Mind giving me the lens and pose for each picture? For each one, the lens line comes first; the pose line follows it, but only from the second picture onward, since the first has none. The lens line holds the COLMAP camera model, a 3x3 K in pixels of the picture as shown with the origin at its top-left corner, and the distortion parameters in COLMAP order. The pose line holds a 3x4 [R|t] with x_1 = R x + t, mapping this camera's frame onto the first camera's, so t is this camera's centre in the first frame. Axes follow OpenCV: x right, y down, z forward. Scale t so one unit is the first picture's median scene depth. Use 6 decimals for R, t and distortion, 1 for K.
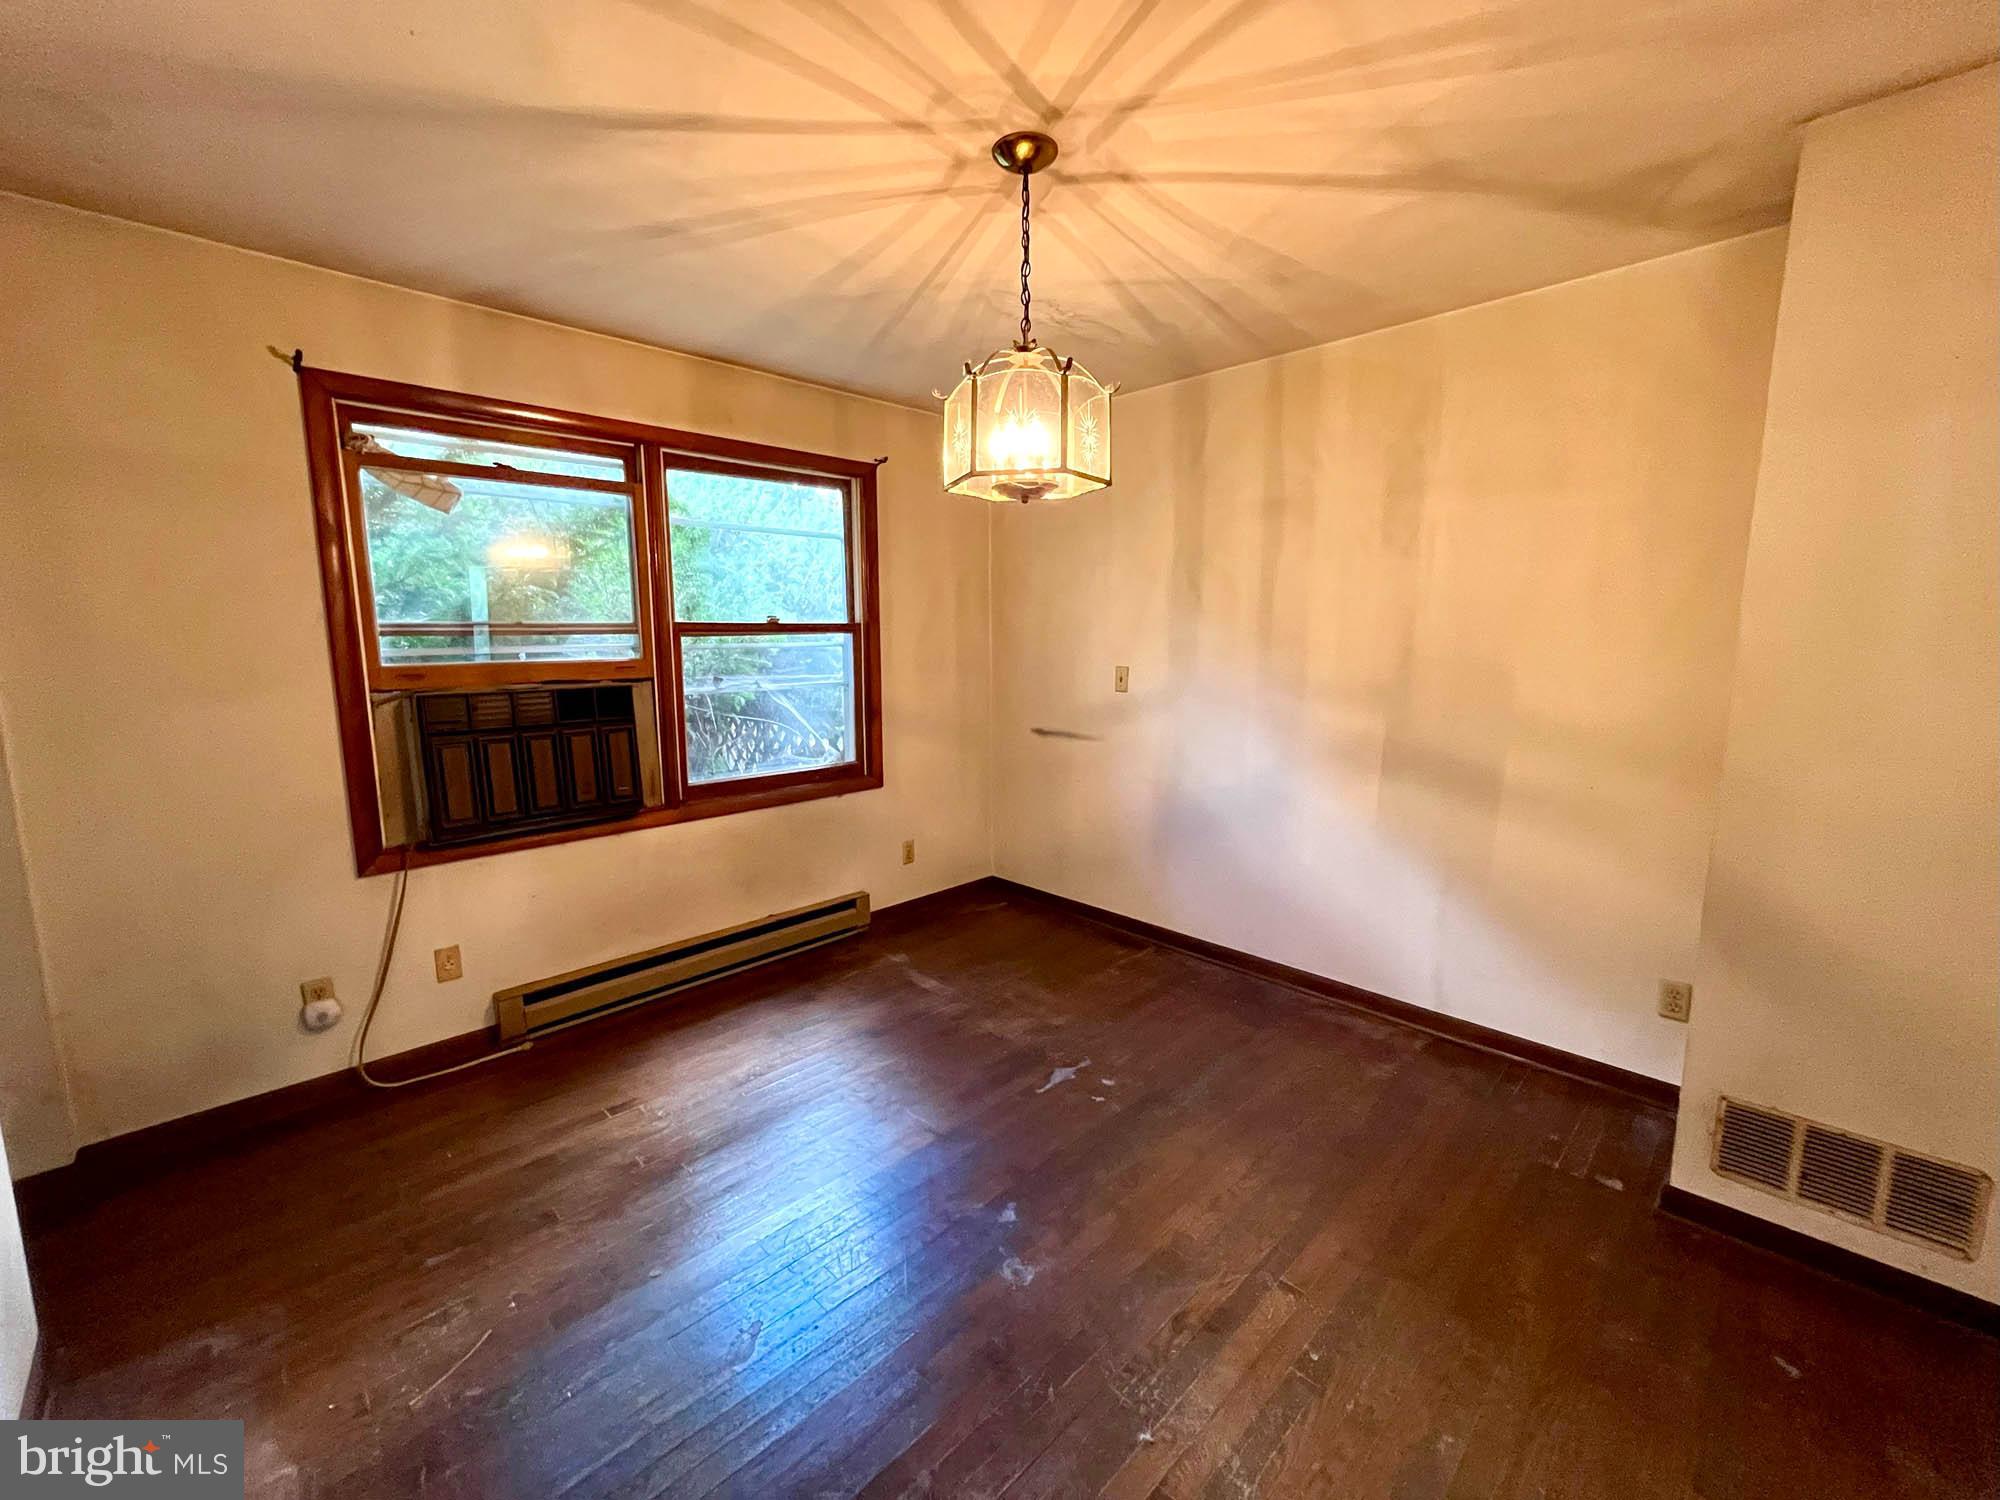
lens RADIAL K [[804.1, 0, 994.3], [0, 804.1, 750.2], [0, 0, 1]] dist [0.000108, -0.000187]
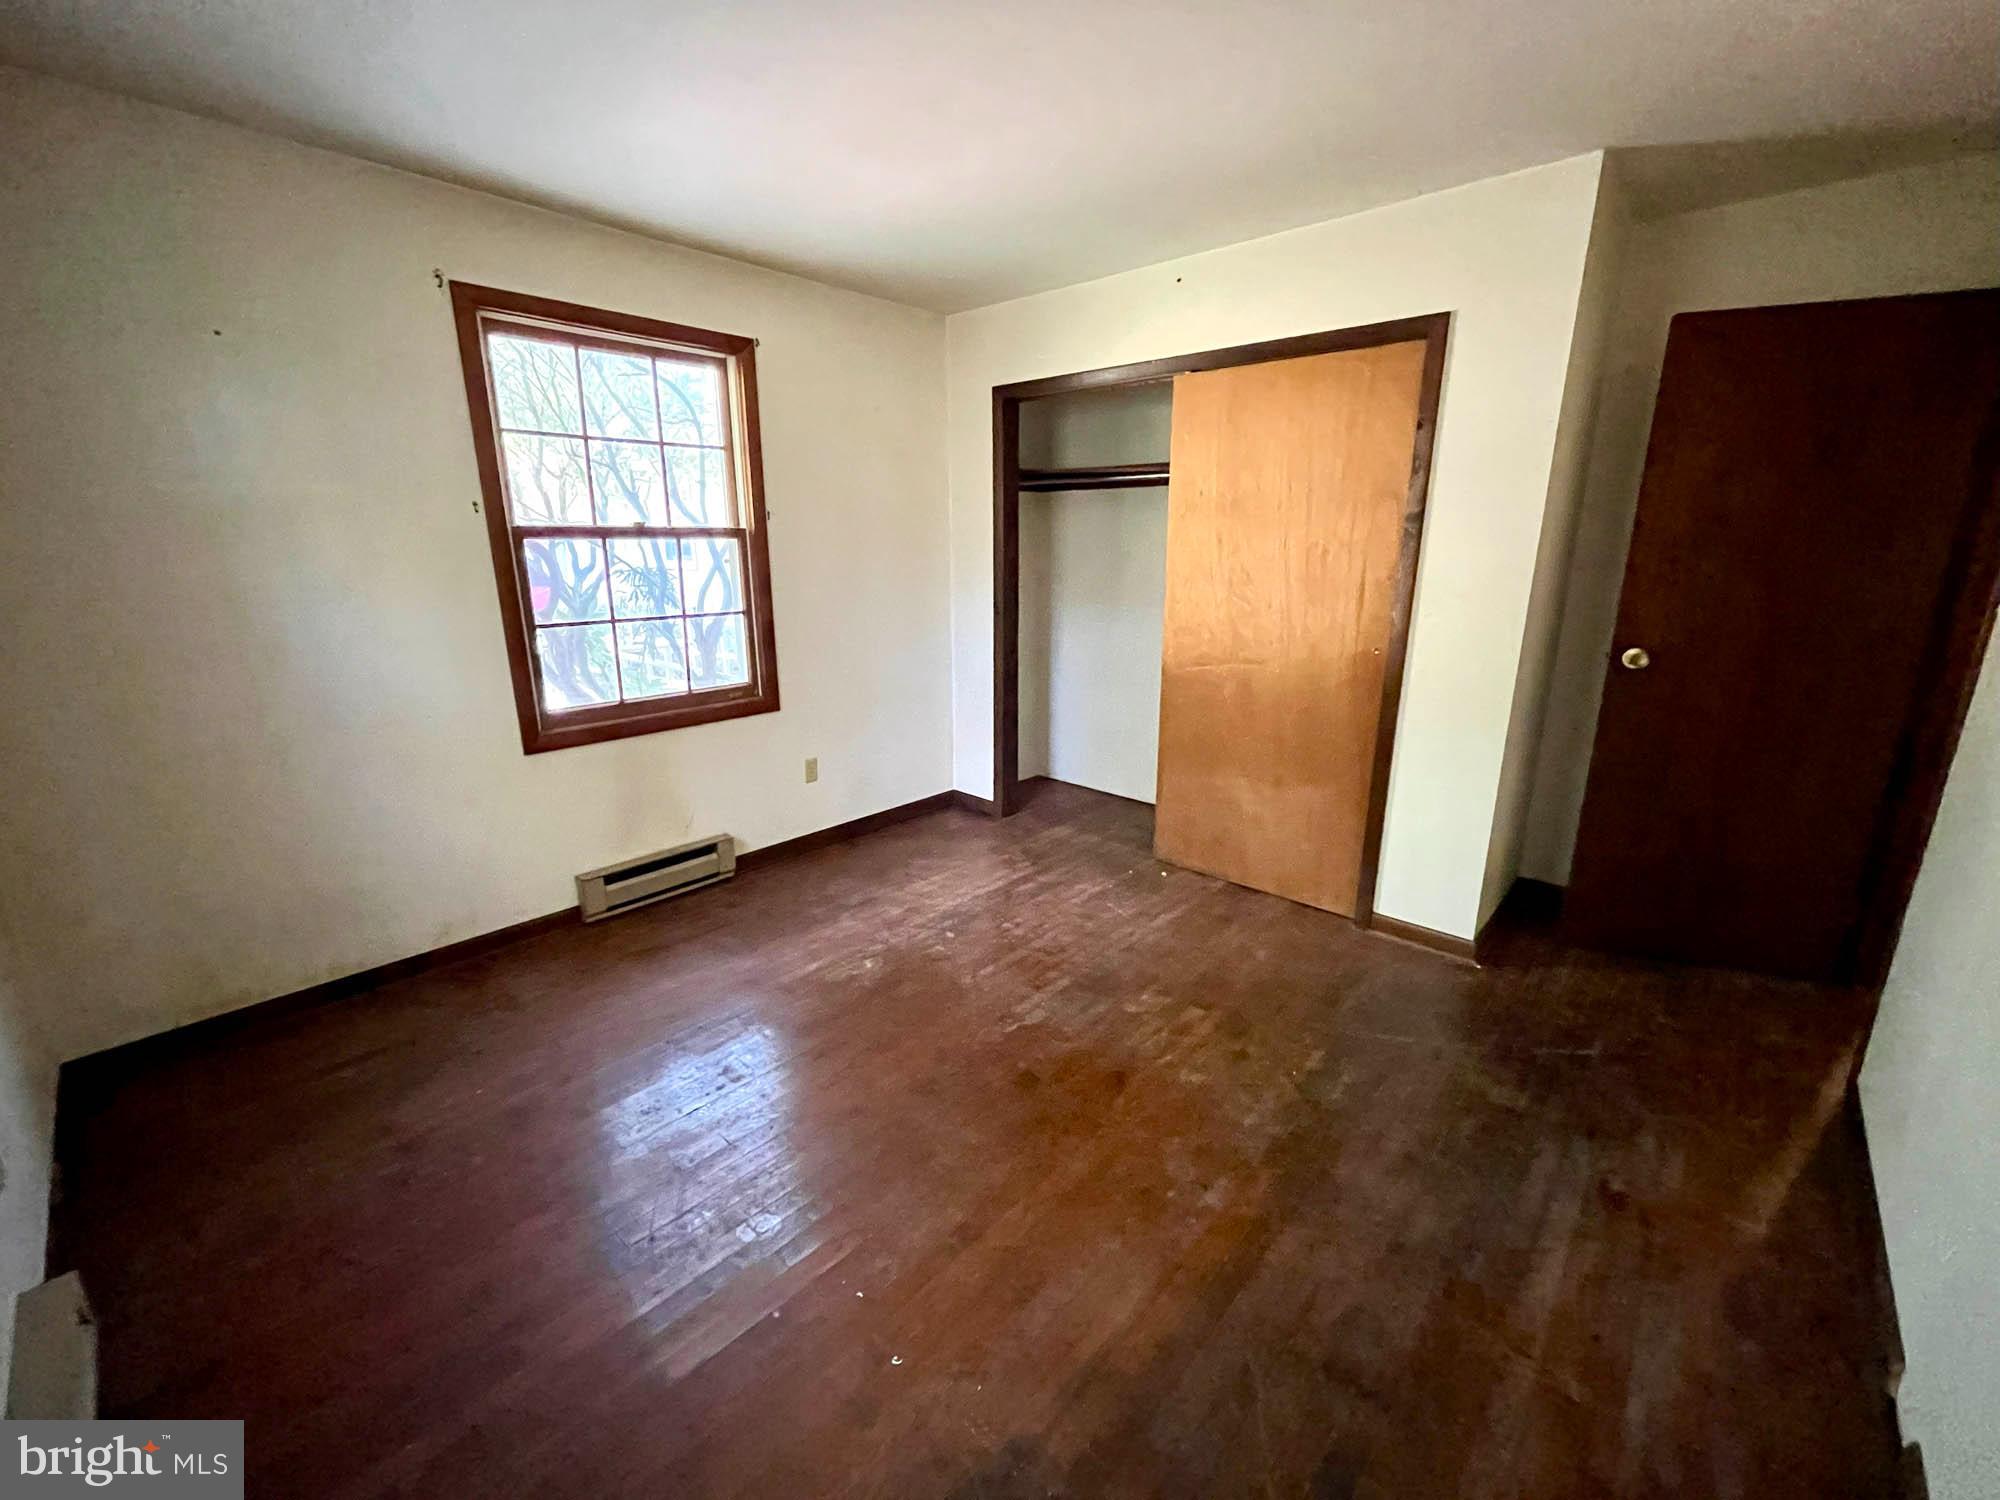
lens RADIAL K [[804.1, 0, 989.8], [0, 804.1, 758.6], [0, 0, 1]] dist [0.000108, -0.000187]
pose [[0.999530, -0.011326, 0.028483, 0.076658], [0.007804, 0.992641, 0.120843, -0.009933], [-0.029642, -0.120564, 0.992263, 0.079742]]
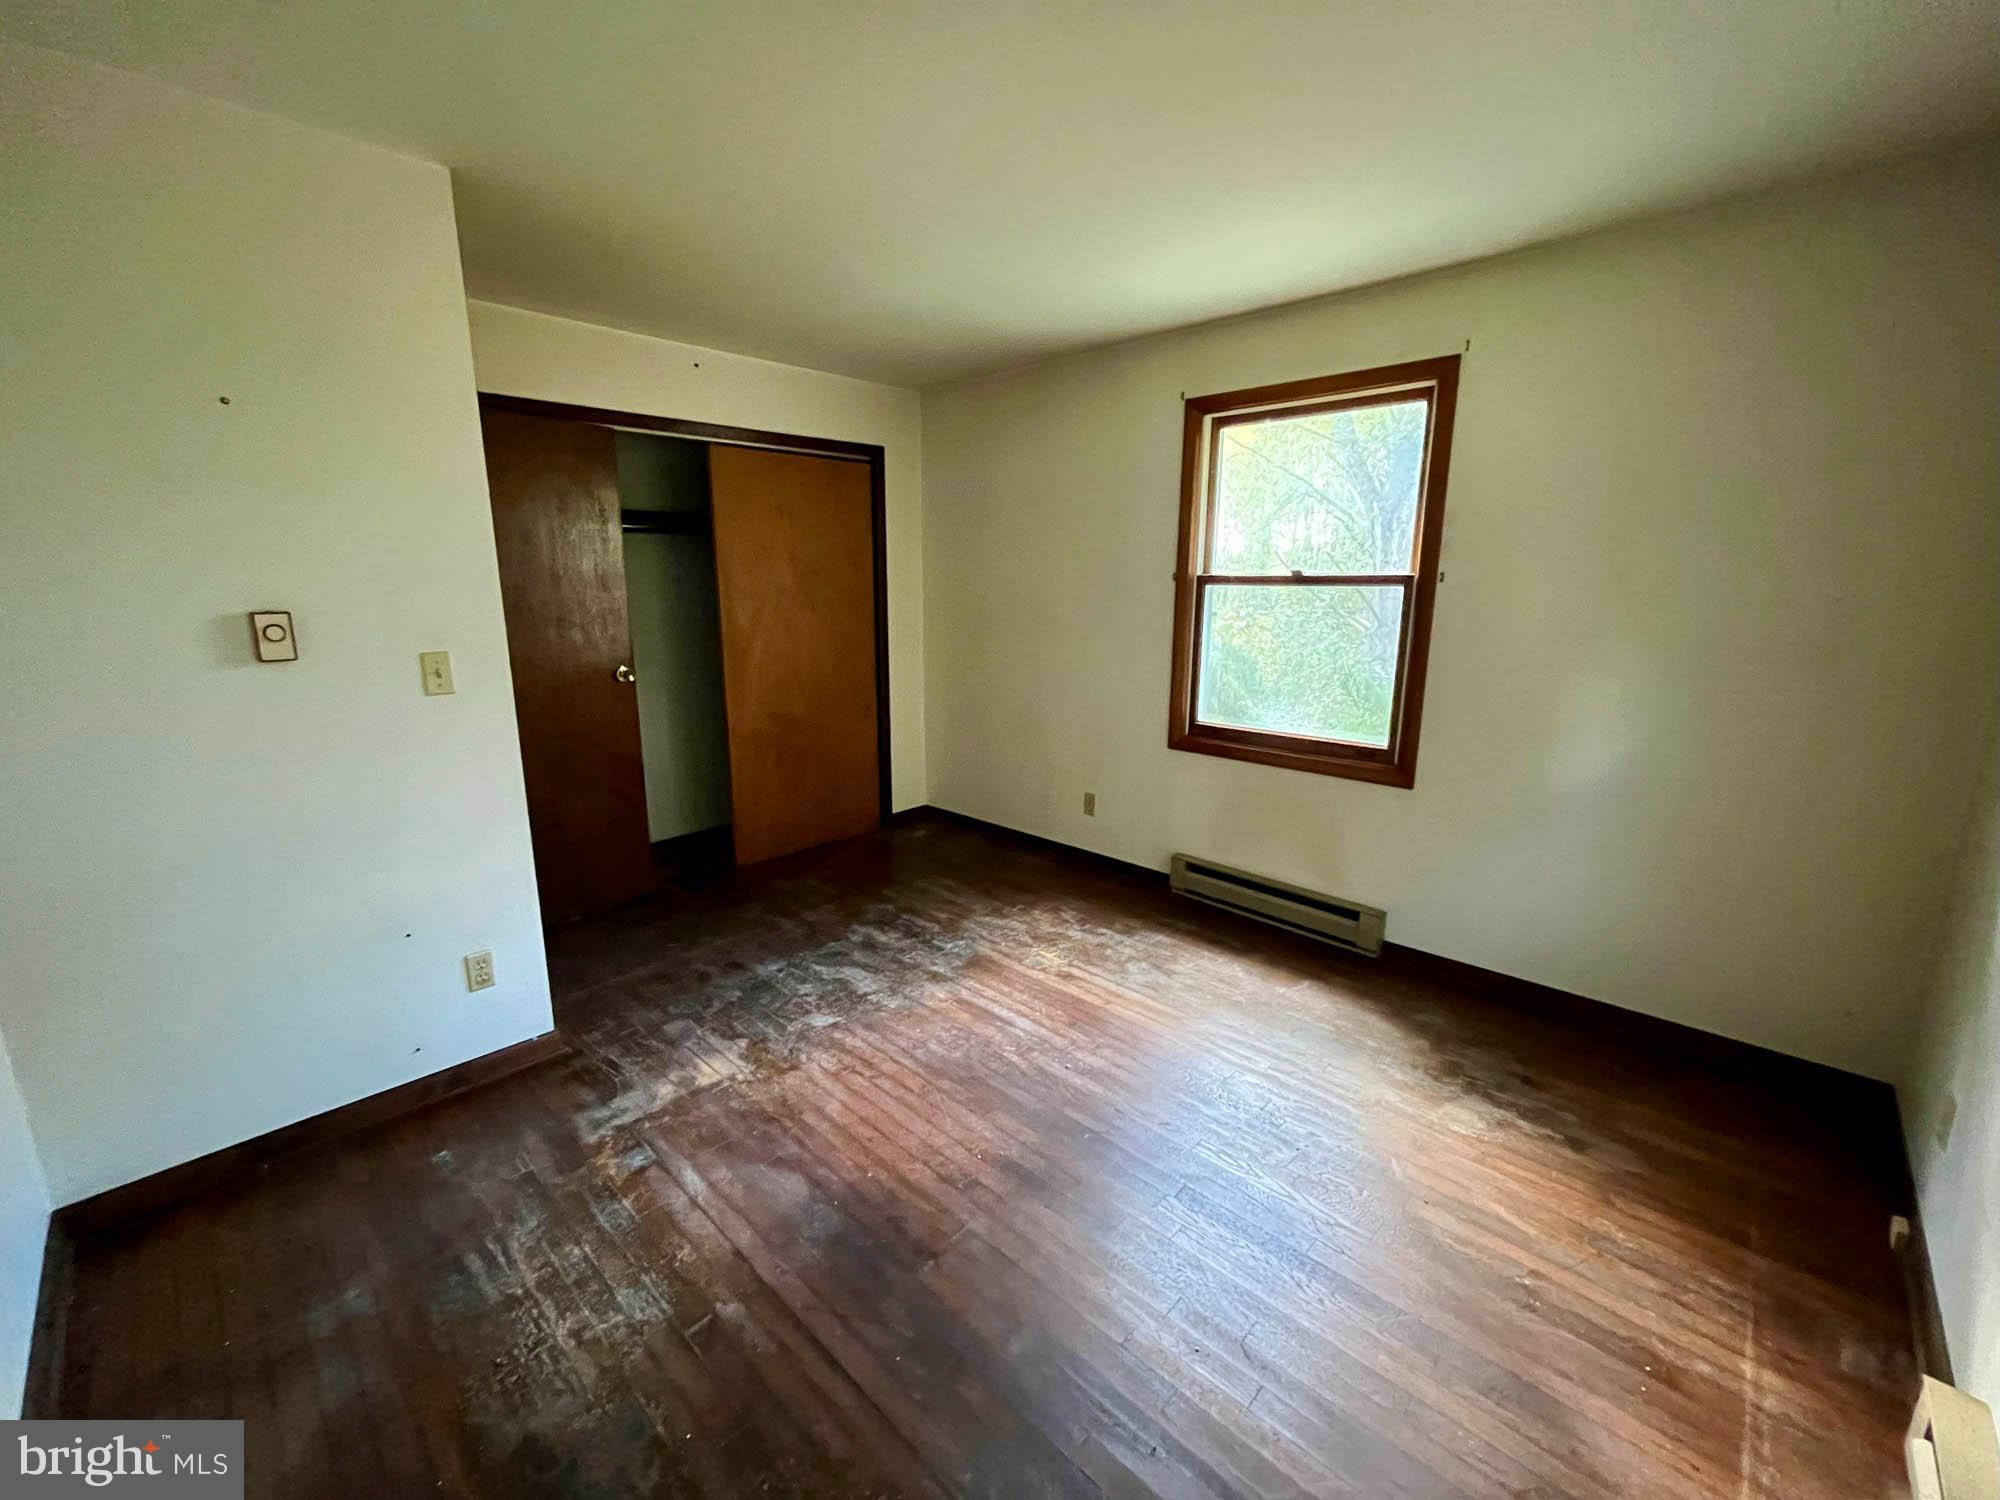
lens RADIAL K [[804.1, 0, 997.2], [0, 804.1, 746.2], [0, 0, 1]] dist [0.000108, -0.000187]
pose [[0.020321, 0.225847, -0.973951, 0.626874], [-0.136659, 0.965636, 0.221068, -0.118108], [0.990410, 0.128607, 0.050487, 0.597215]]
